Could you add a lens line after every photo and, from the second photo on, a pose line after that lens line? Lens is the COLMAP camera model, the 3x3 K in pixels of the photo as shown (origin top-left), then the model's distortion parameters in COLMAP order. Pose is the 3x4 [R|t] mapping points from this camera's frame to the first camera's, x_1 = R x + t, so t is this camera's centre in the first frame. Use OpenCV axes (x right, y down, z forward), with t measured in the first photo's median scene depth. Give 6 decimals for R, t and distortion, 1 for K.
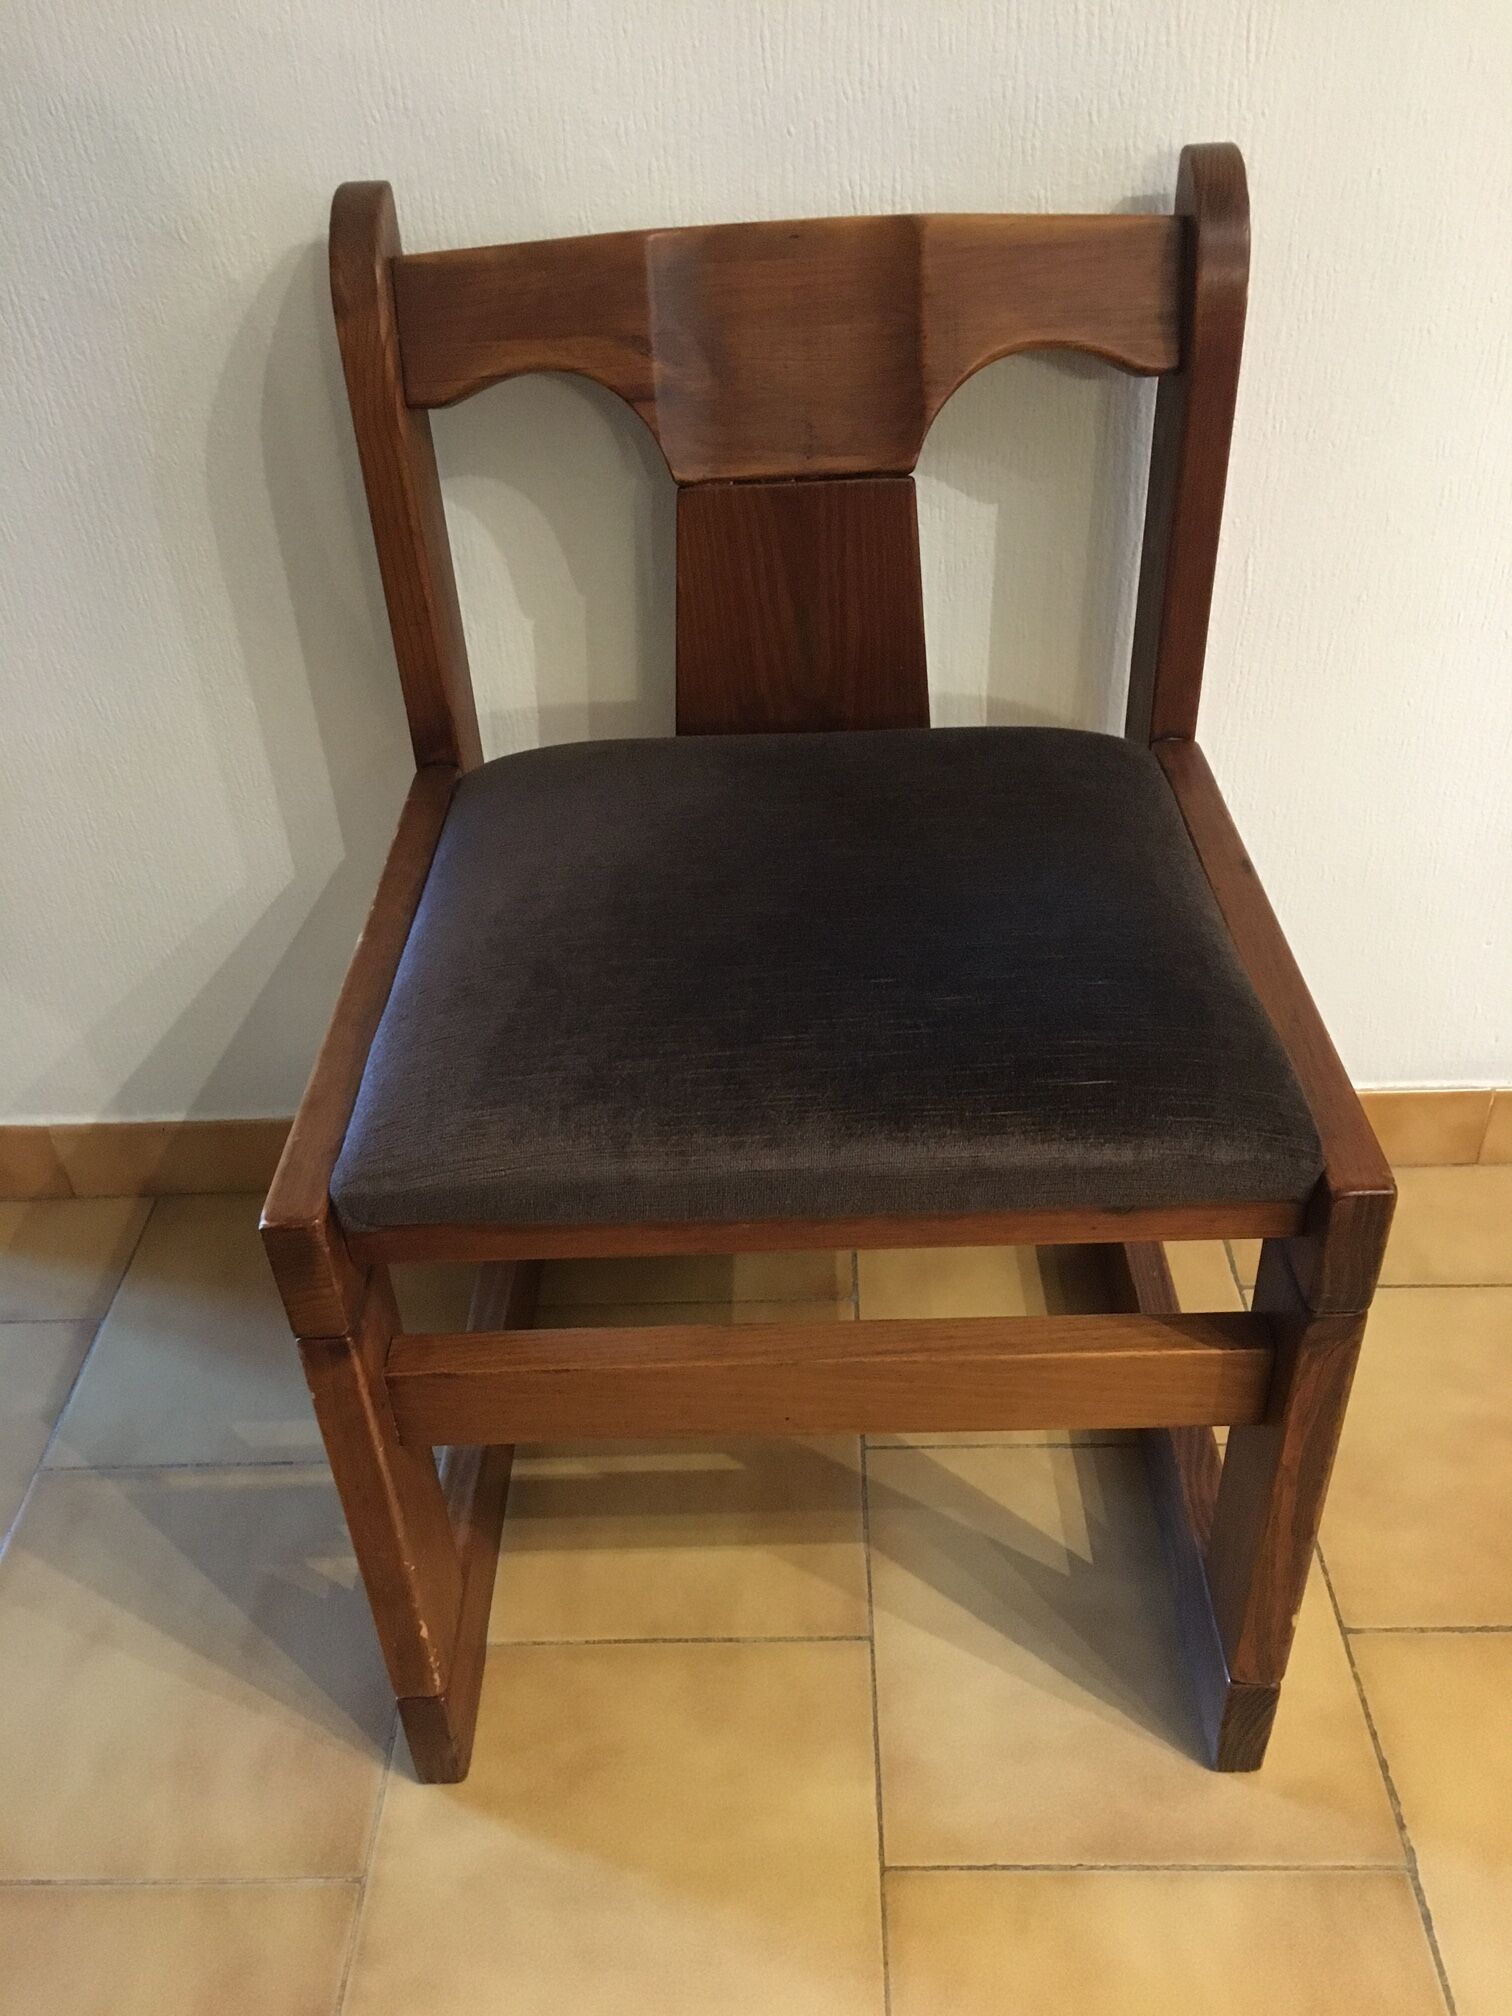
lens RADIAL K [[1722.0, 0, 756.0], [0, 1722.0, 1008.0], [0, 0, 1]] dist [0.080894, -0.106175]
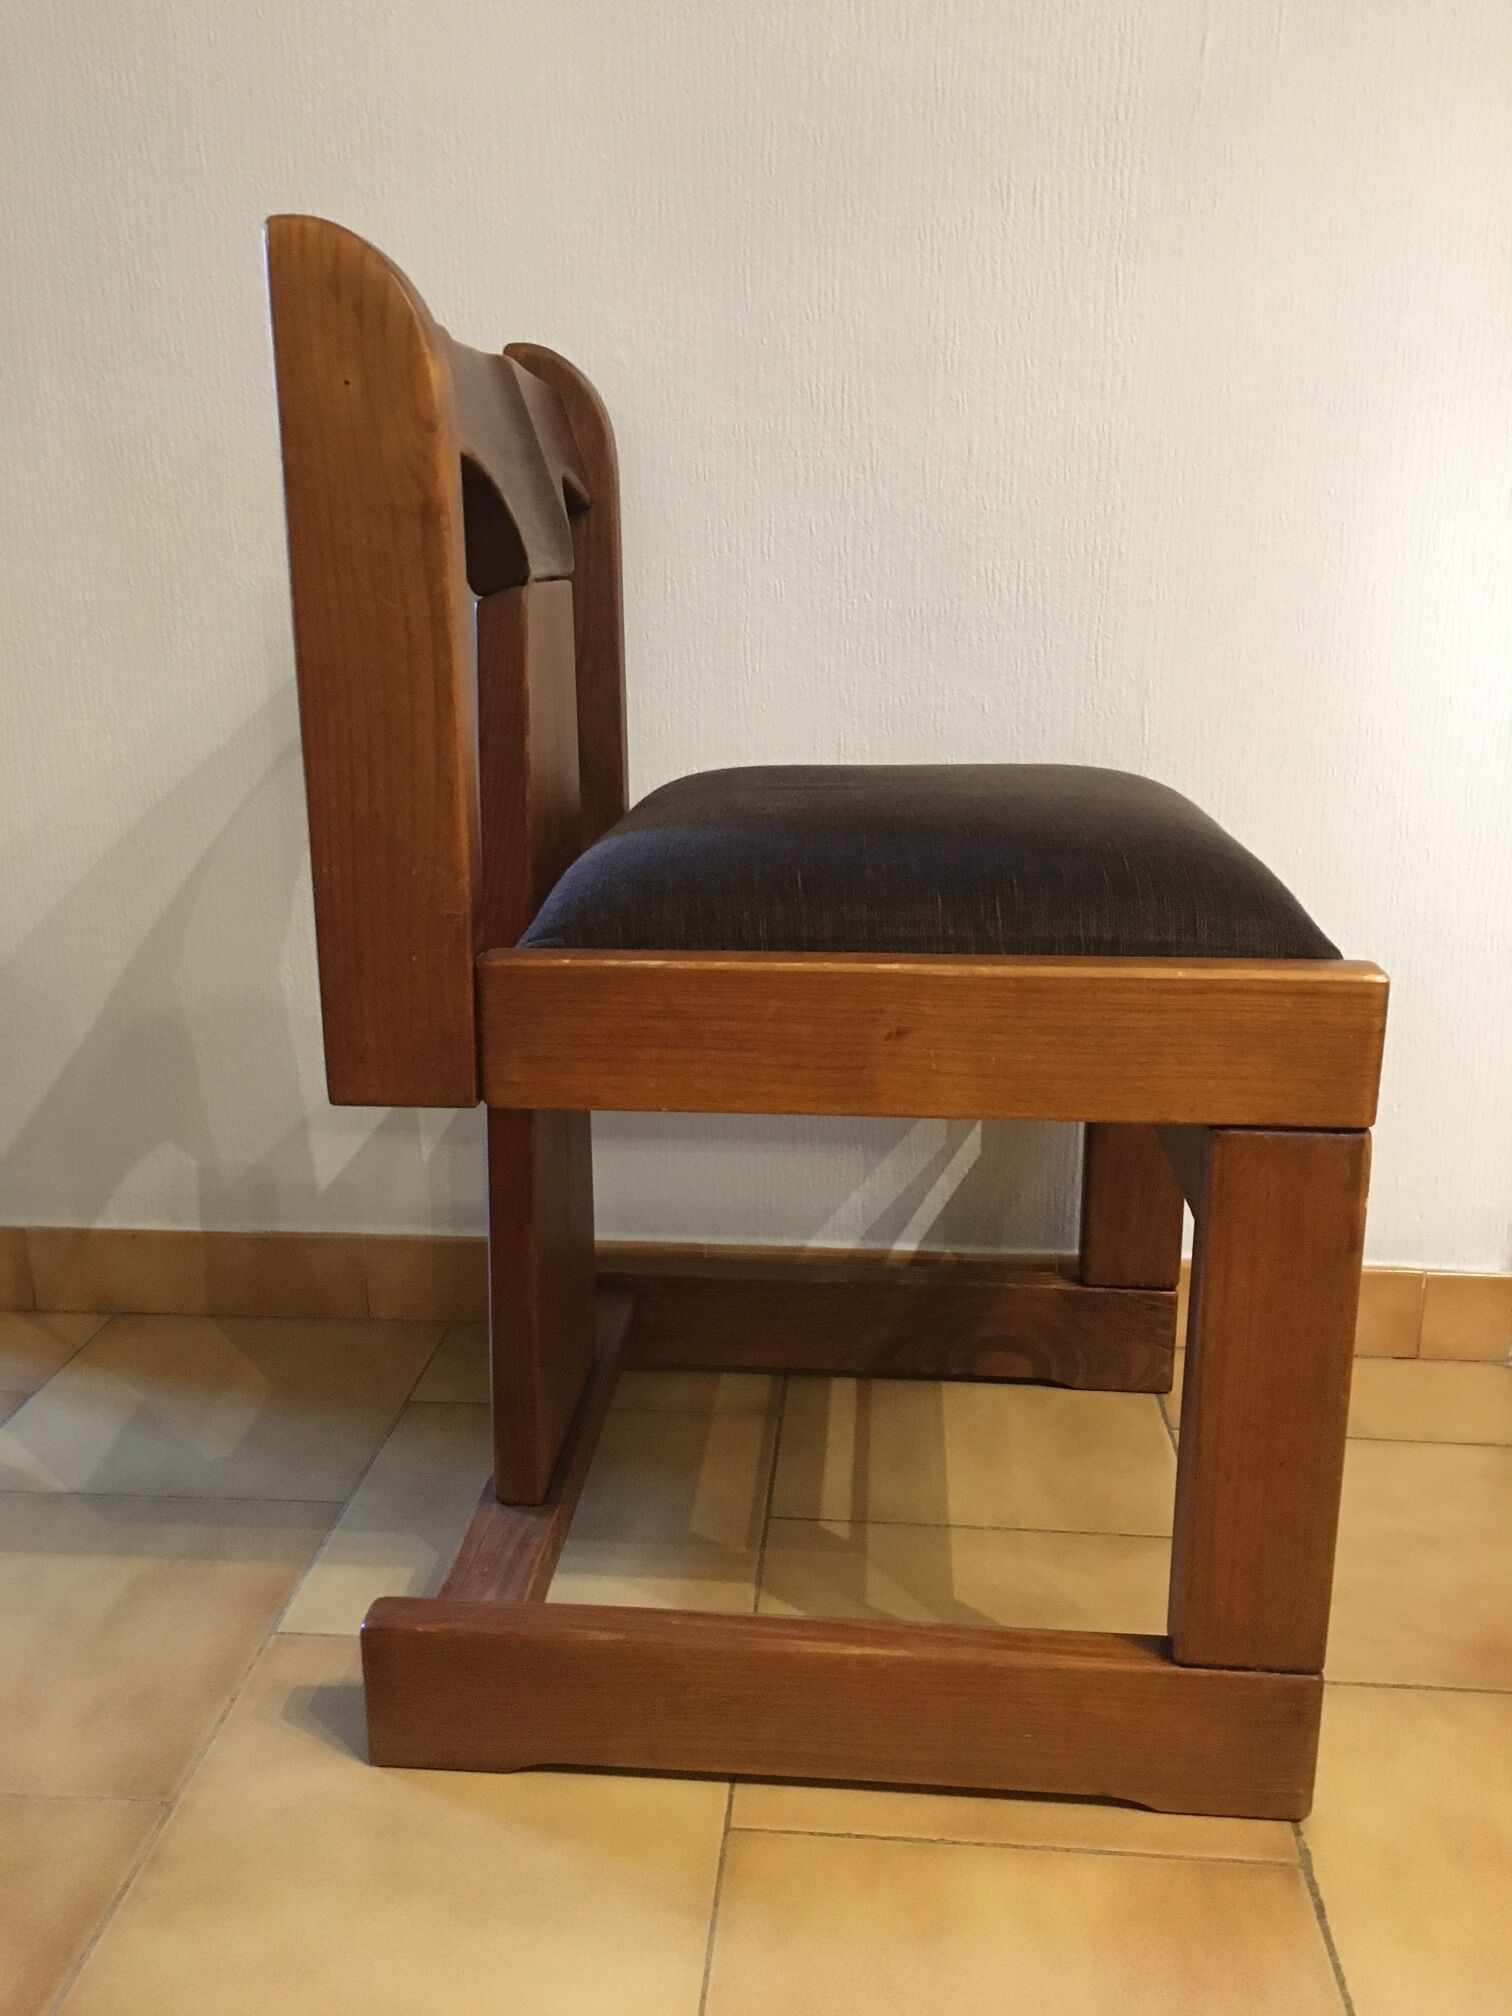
lens RADIAL K [[1722.0, 0, 756.0], [0, 1722.0, 1008.0], [0, 0, 1]] dist [0.080894, -0.106175]
pose [[0.997000, 0.058864, -0.050256, 0.108546], [-0.073145, 0.928871, -0.363110, 0.423875], [0.025307, 0.365696, 0.930390, -0.014070]]
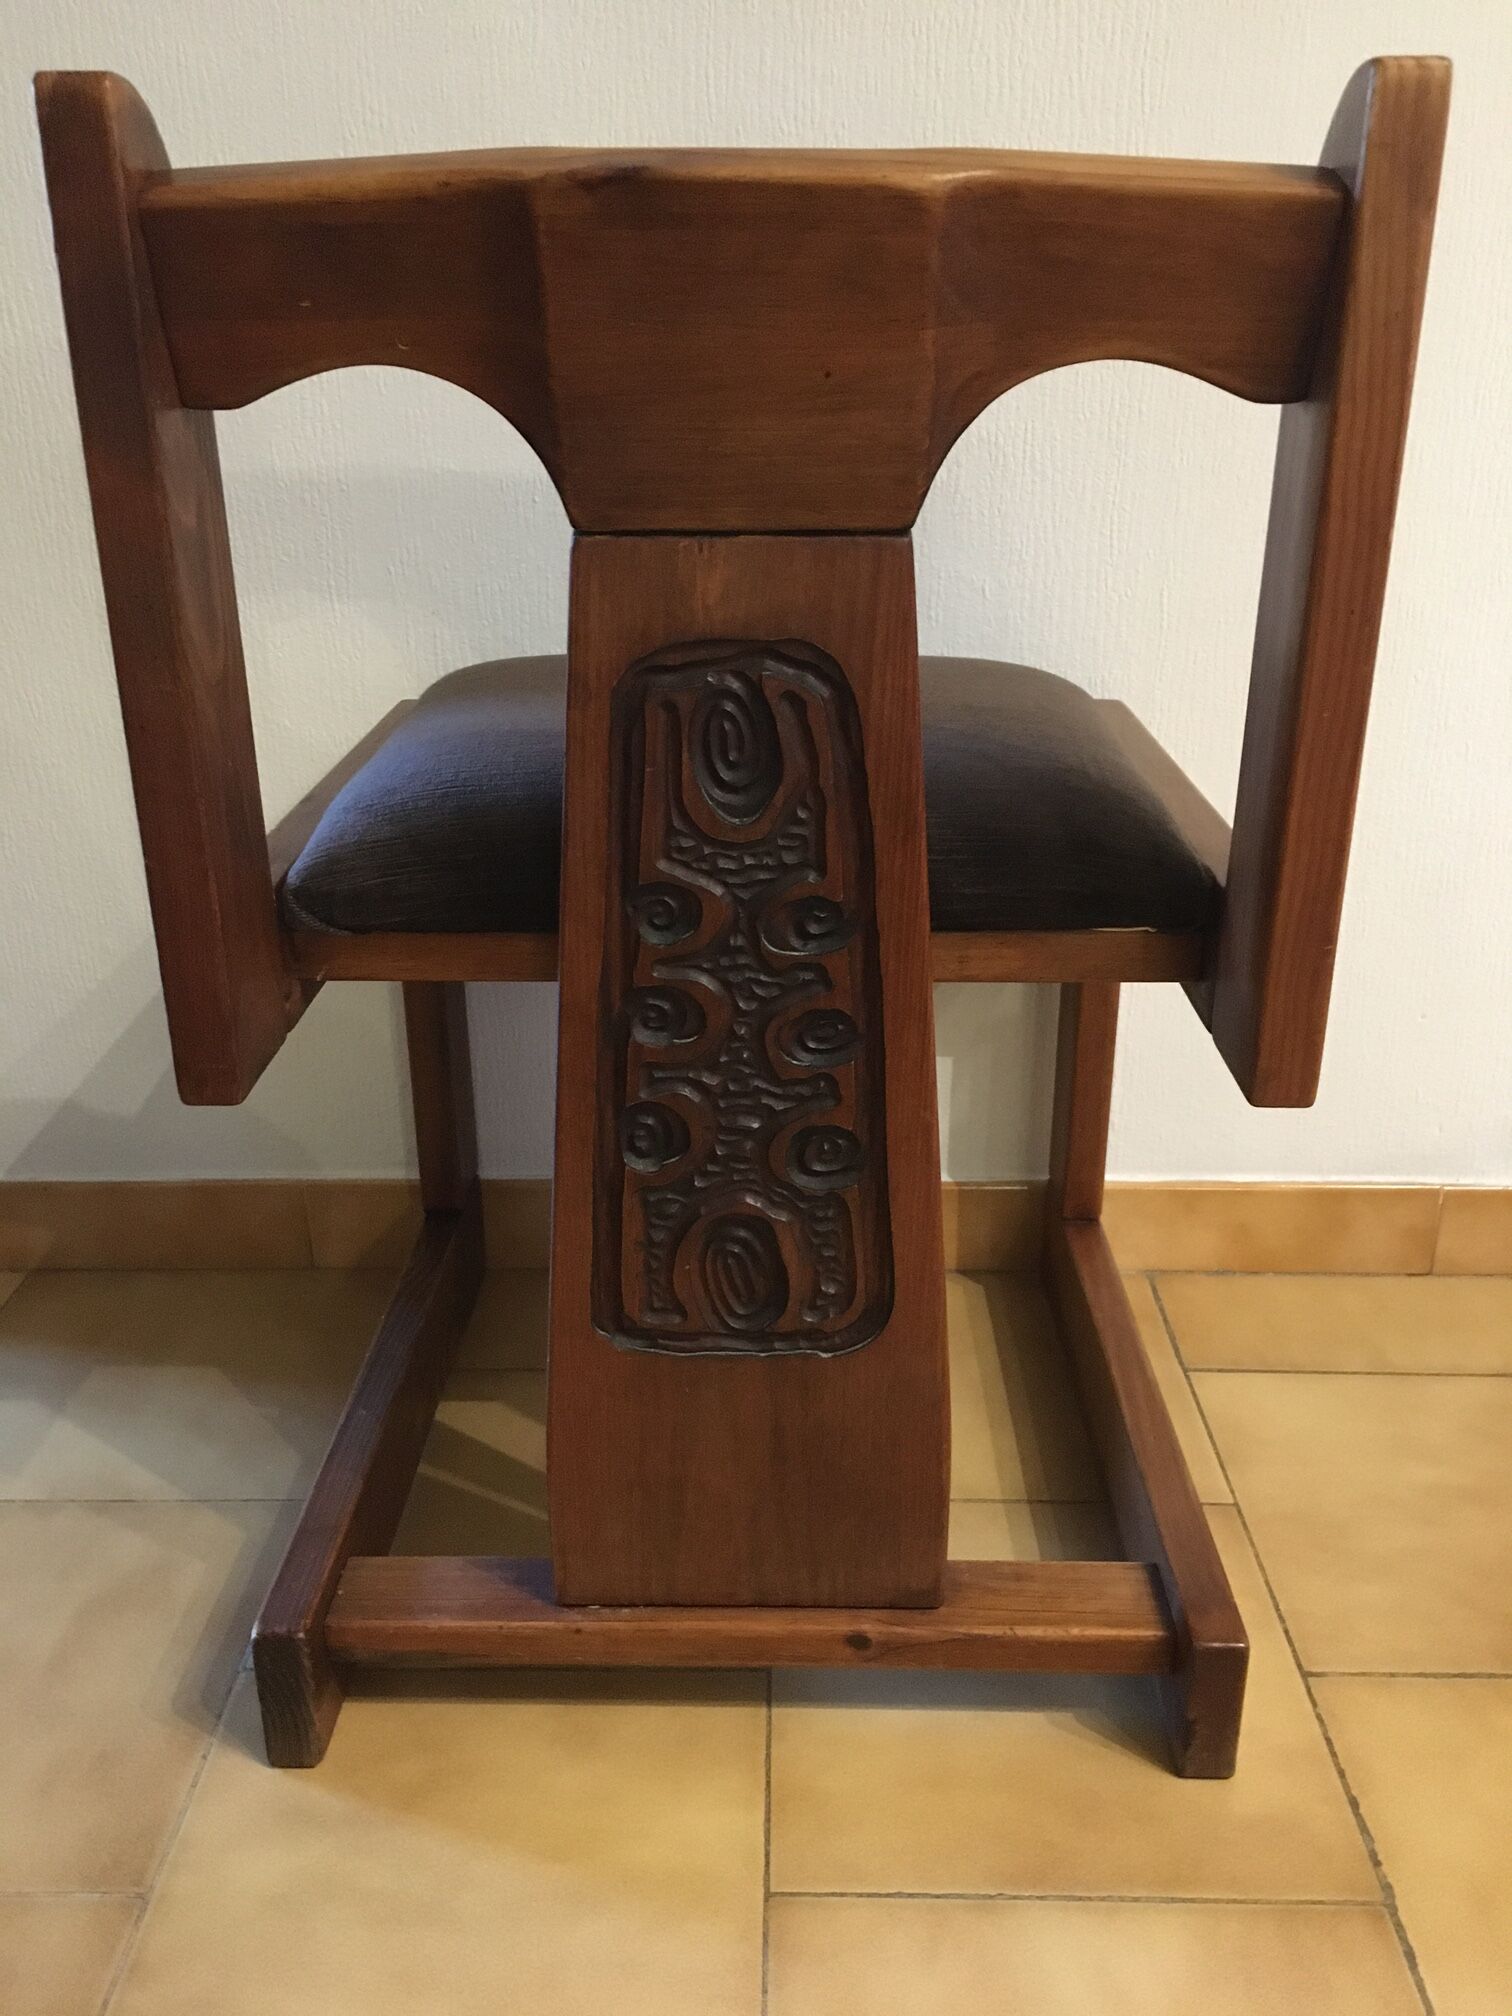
lens RADIAL K [[1722.0, 0, 756.0], [0, 1722.0, 1008.0], [0, 0, 1]] dist [0.080894, -0.106175]
pose [[0.999267, 0.036121, 0.012689, 0.041093], [-0.031658, 0.965974, -0.256694, 0.296288], [-0.021529, 0.256104, 0.966409, 0.075663]]
